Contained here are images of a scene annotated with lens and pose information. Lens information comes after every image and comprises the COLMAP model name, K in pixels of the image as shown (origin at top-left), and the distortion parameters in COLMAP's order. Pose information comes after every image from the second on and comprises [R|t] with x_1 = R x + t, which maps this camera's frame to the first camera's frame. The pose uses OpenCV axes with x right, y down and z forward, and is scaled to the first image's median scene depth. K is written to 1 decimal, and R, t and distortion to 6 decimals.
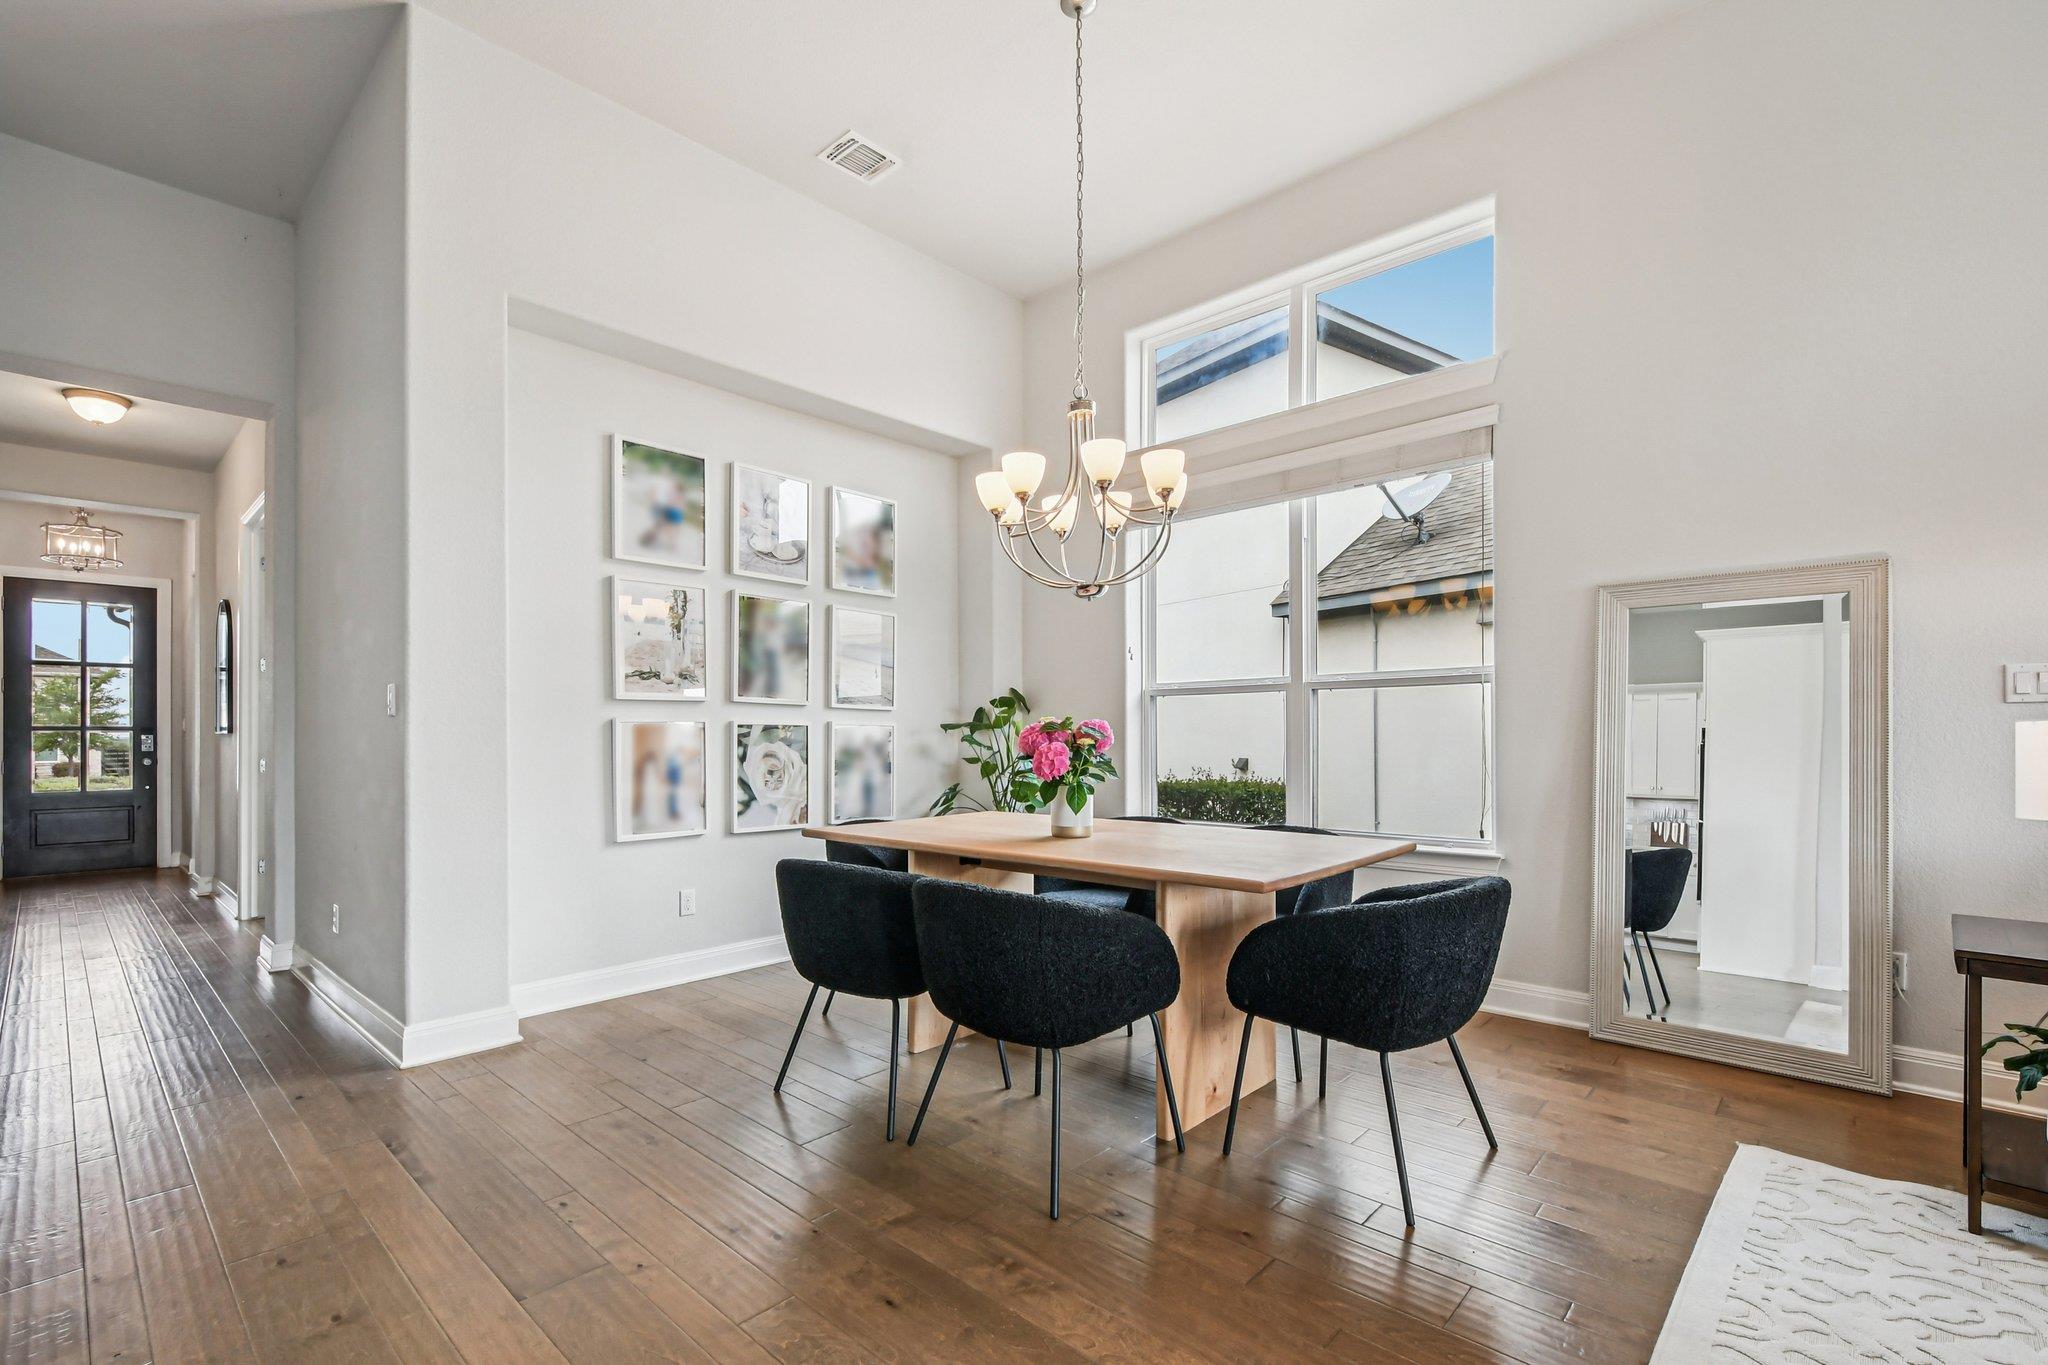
lens RADIAL K [[902.1, 0, 1019.3], [0, 902.1, 729.9], [0, 0, 1]] dist [-0.004810, -0.001076]
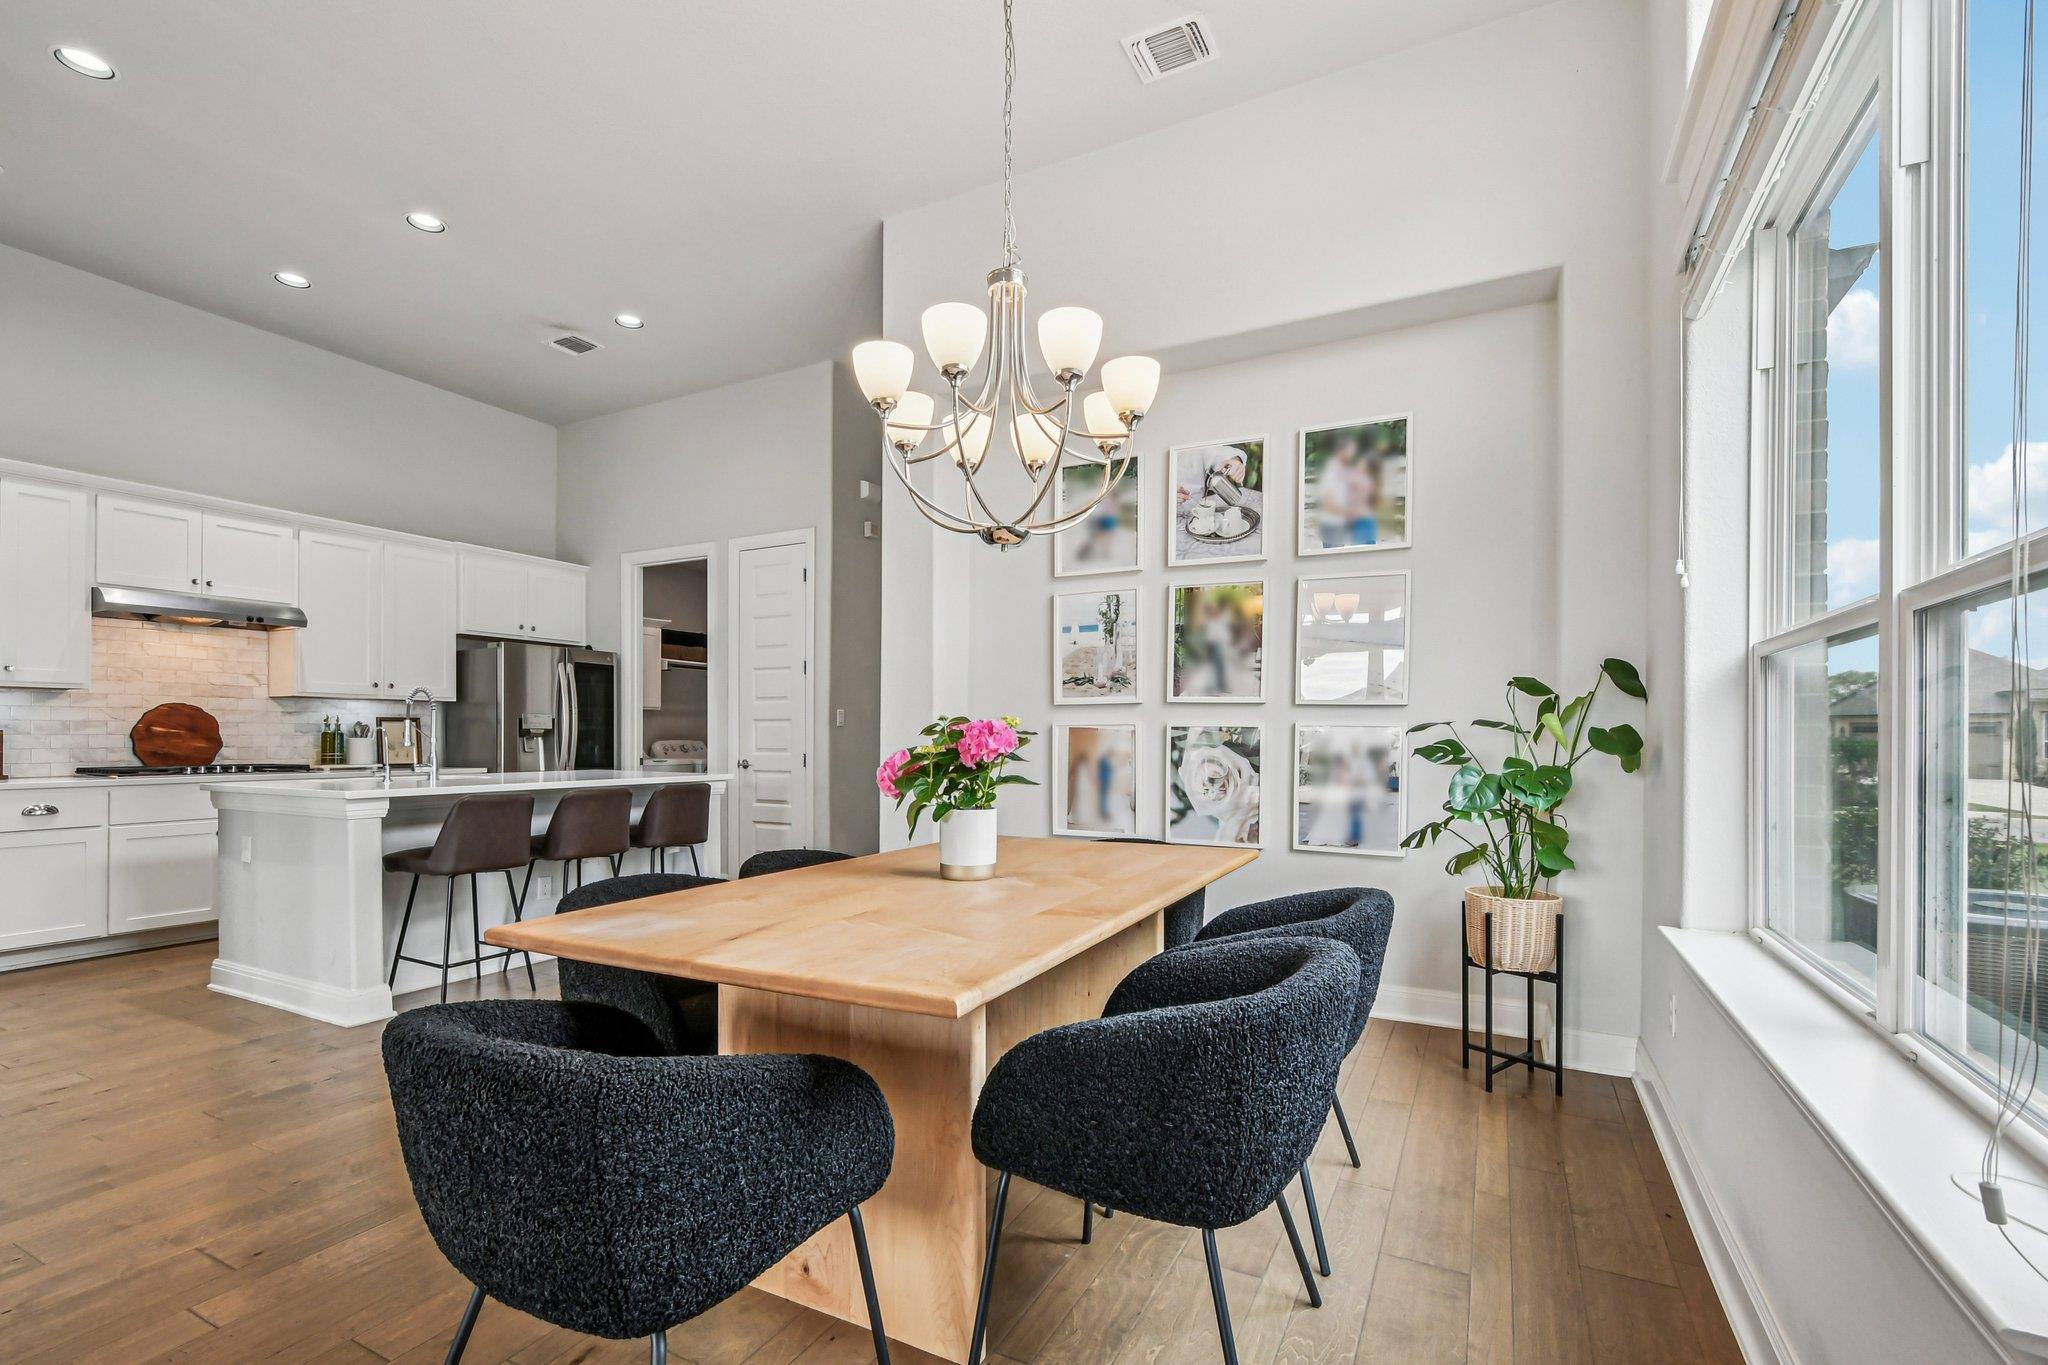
lens RADIAL K [[902.1, 0, 1019.3], [0, 902.1, 729.9], [0, 0, 1]] dist [-0.004810, -0.001076]
pose [[0.264083, -0.001332, -0.964499, 0.549400], [0.001523, 0.999998, -0.000965, -0.002043], [0.964499, -0.001214, 0.264085, 0.601492]]
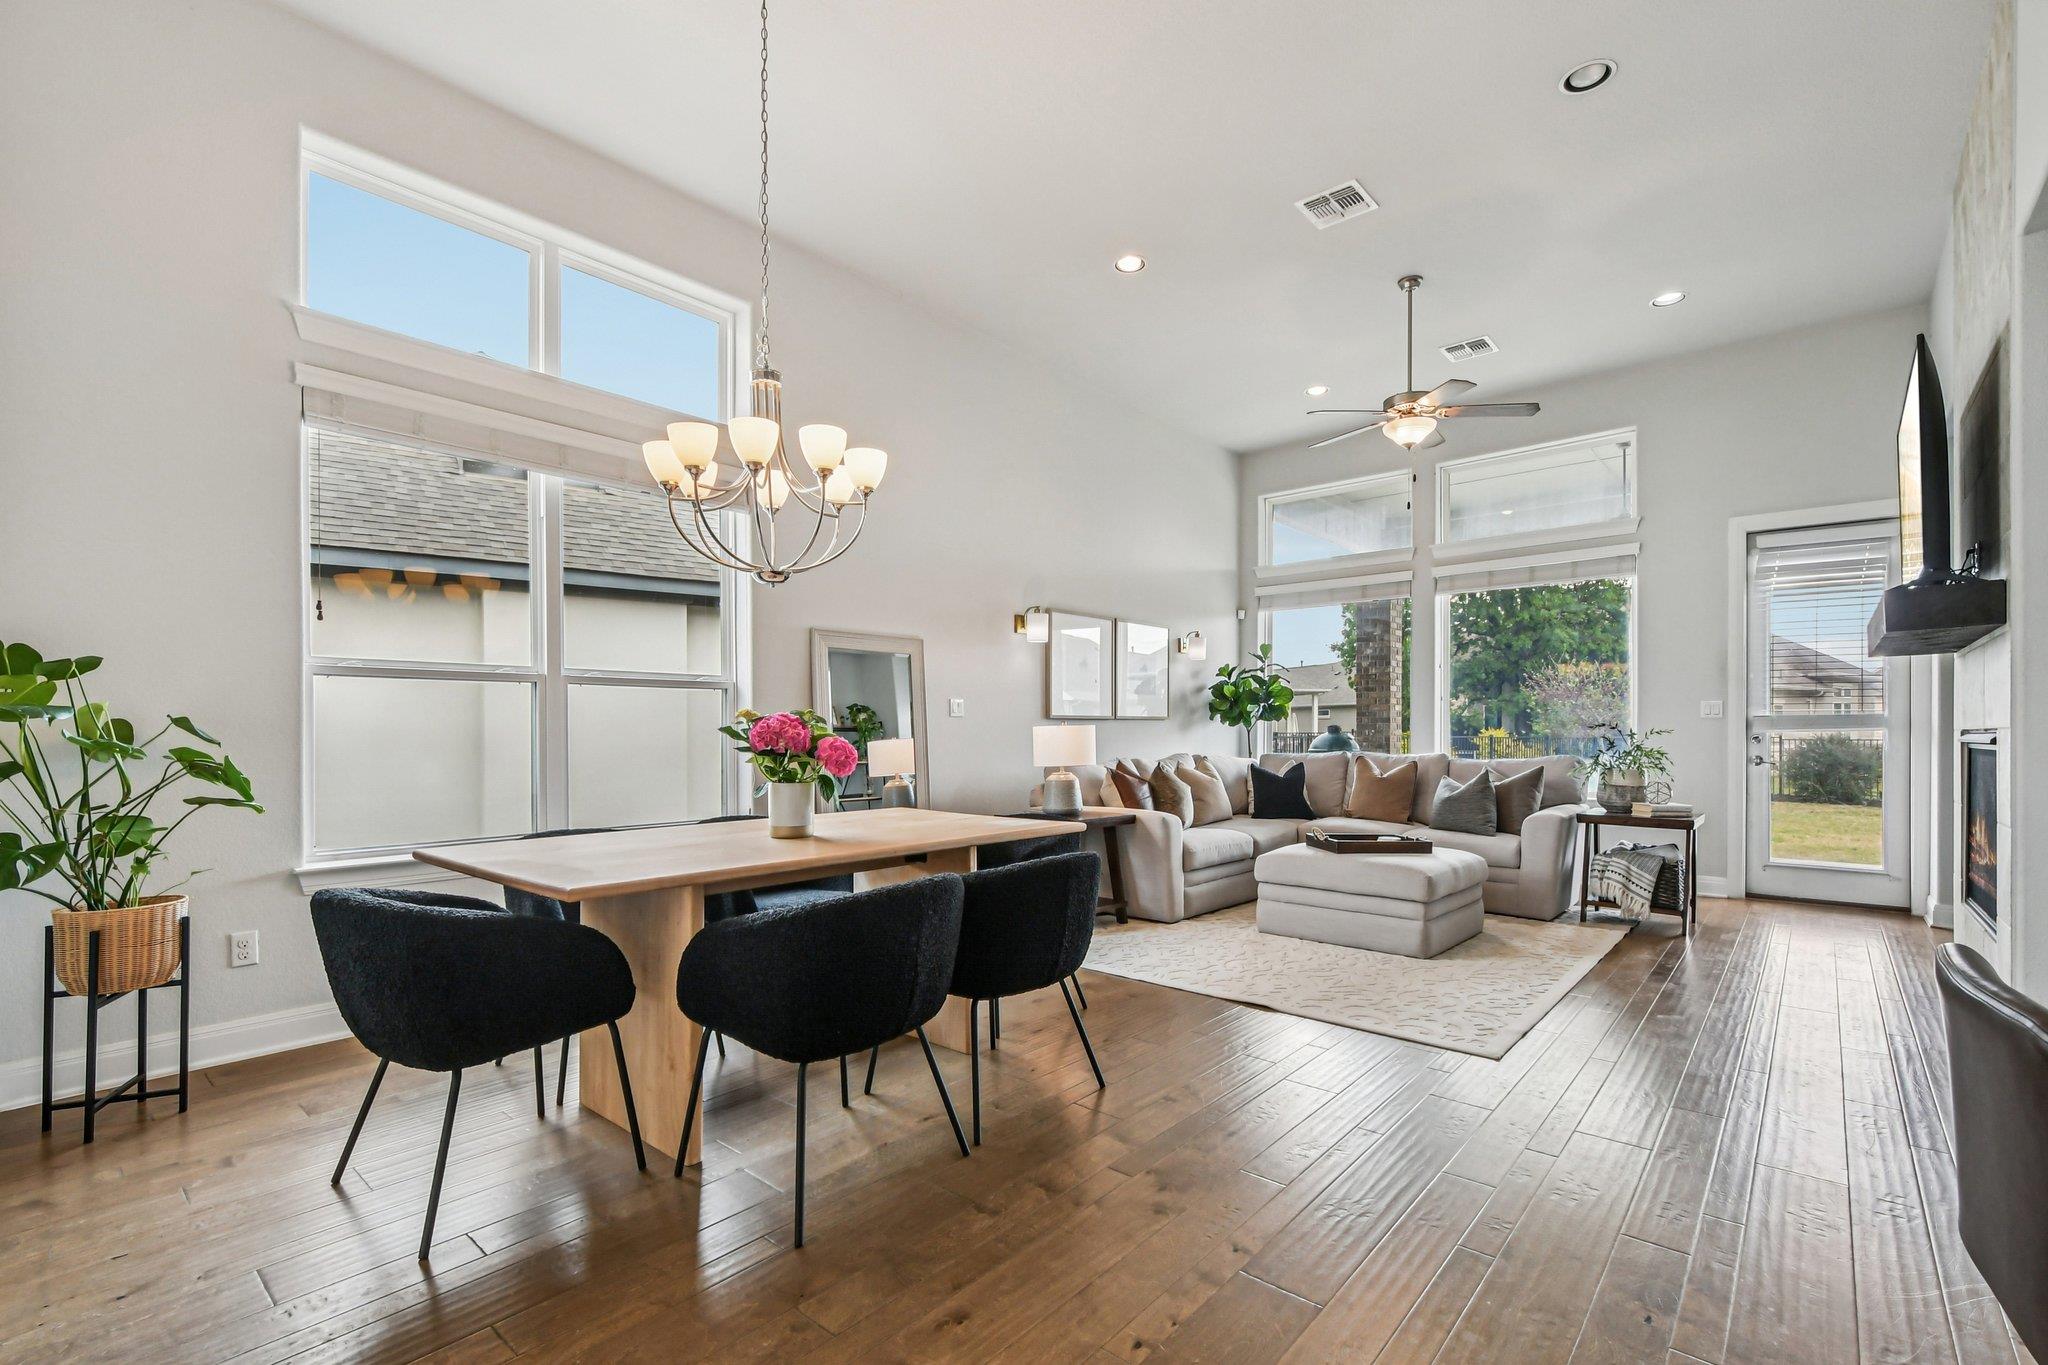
lens RADIAL K [[902.1, 0, 1019.3], [0, 902.1, 729.9], [0, 0, 1]] dist [-0.004810, -0.001076]
pose [[-0.035424, 0.006464, 0.999351, -0.628706], [-0.001624, 0.999977, -0.006526, 0.008542], [-0.999371, -0.001854, -0.035413, 0.569102]]
